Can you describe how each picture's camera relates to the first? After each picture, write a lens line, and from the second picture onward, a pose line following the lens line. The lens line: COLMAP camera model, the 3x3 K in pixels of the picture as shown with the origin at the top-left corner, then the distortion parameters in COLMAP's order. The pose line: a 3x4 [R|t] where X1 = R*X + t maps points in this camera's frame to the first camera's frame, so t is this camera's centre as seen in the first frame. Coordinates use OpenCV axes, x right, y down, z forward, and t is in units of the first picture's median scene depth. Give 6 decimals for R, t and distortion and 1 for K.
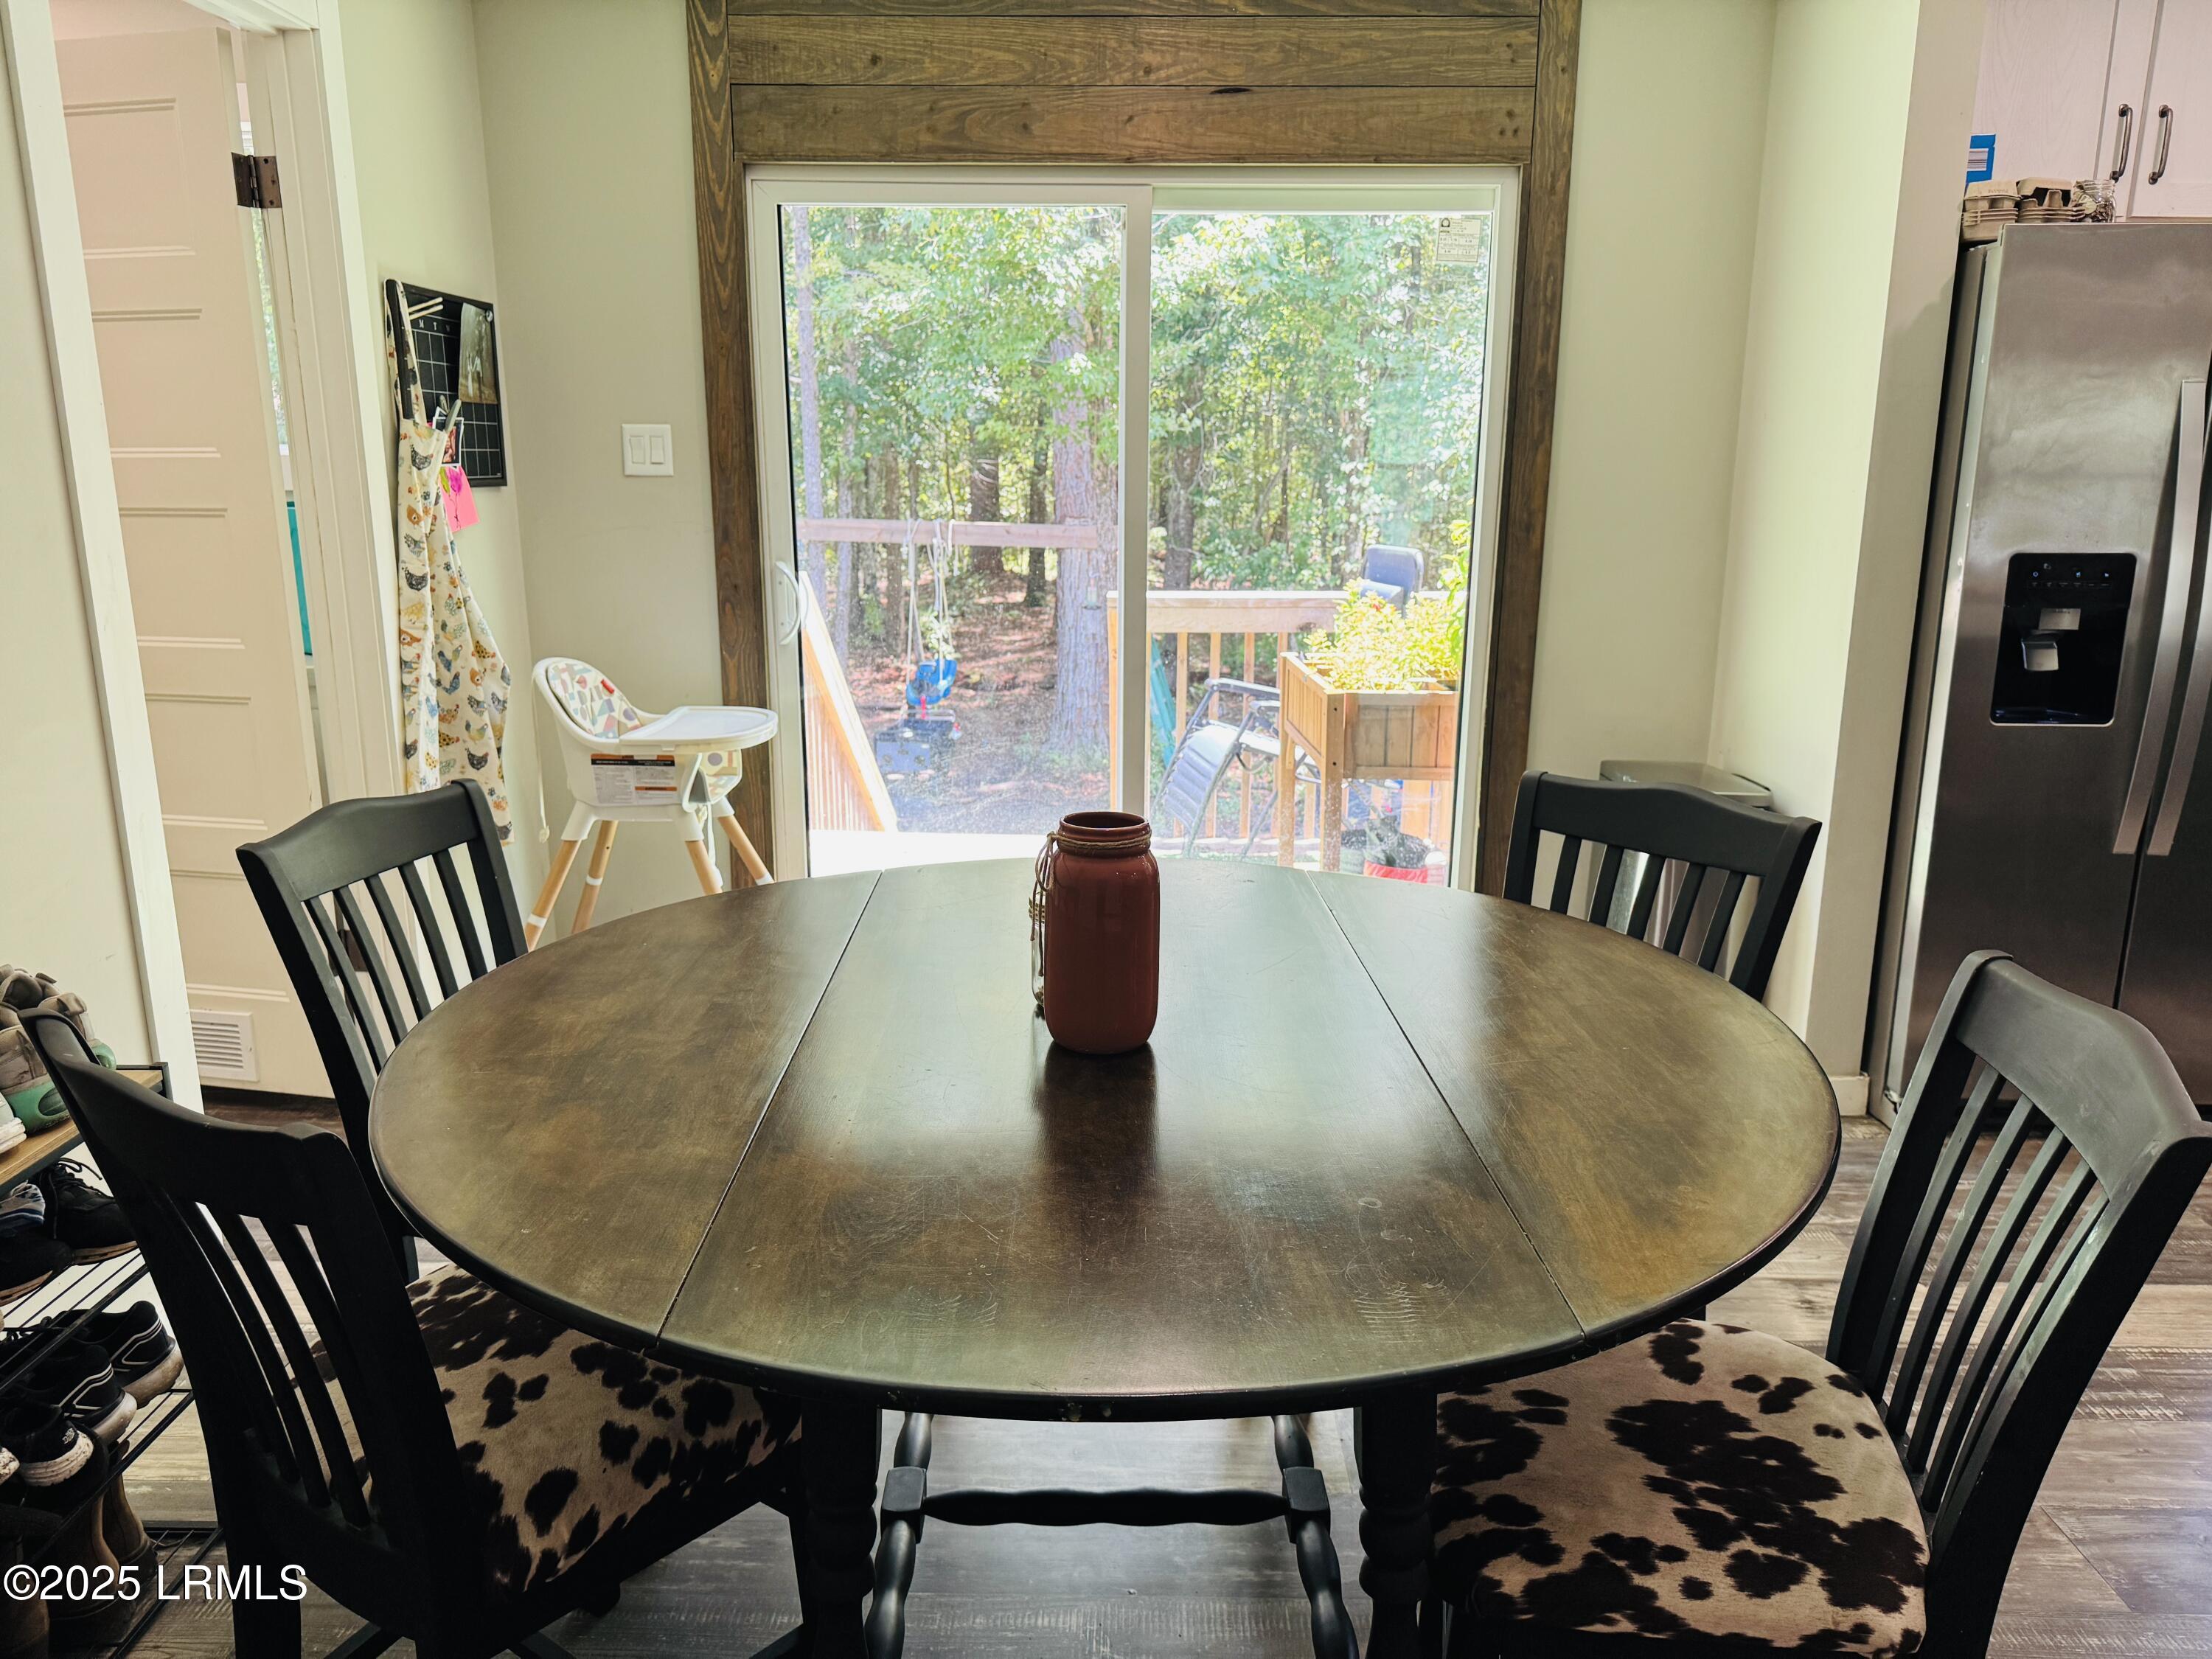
lens RADIAL K [[1570.5, 0, 1104.0], [0, 1570.5, 830.1], [0, 0, 1]] dist [0.022725, -0.020615]
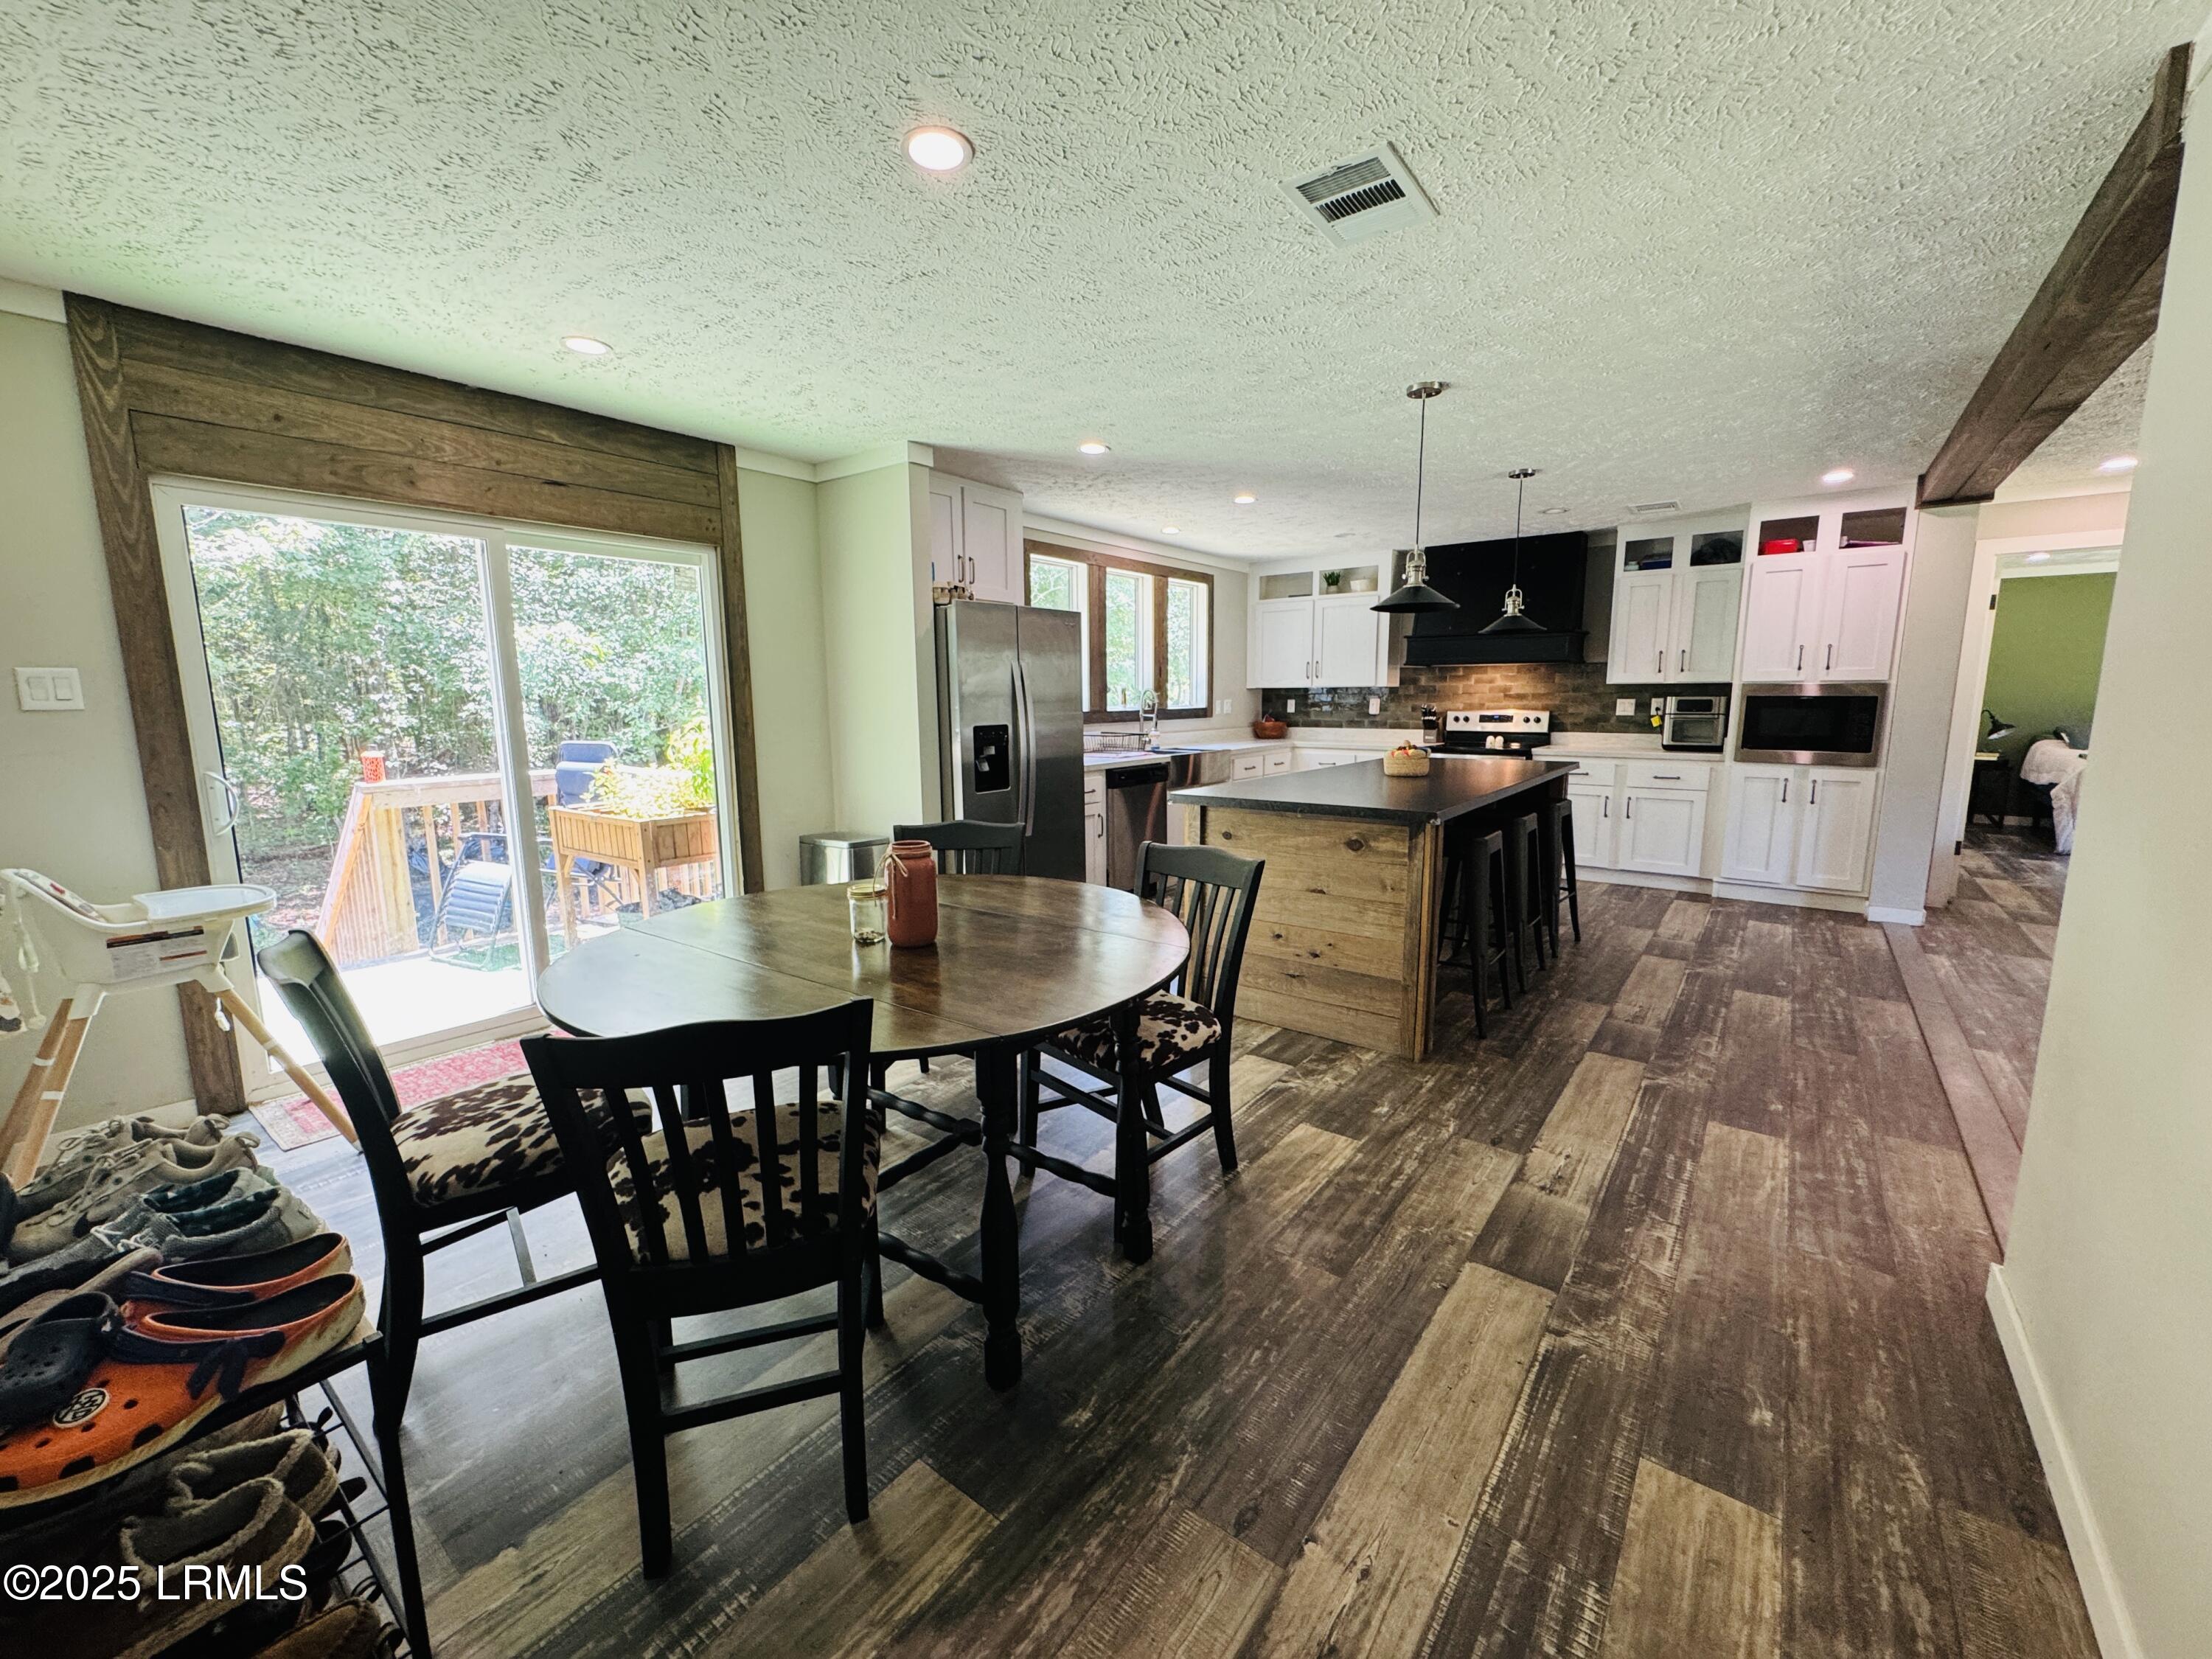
lens RADIAL K [[892.5, 0, 1095.7], [0, 892.5, 825.7], [0, 0, 1]] dist [-0.001659, 0.000119]
pose [[0.598451, -0.126920, 0.791042, -0.385080], [0.189053, 0.981860, 0.014511, -0.000886], [-0.778534, 0.140864, 0.611589, -0.010603]]
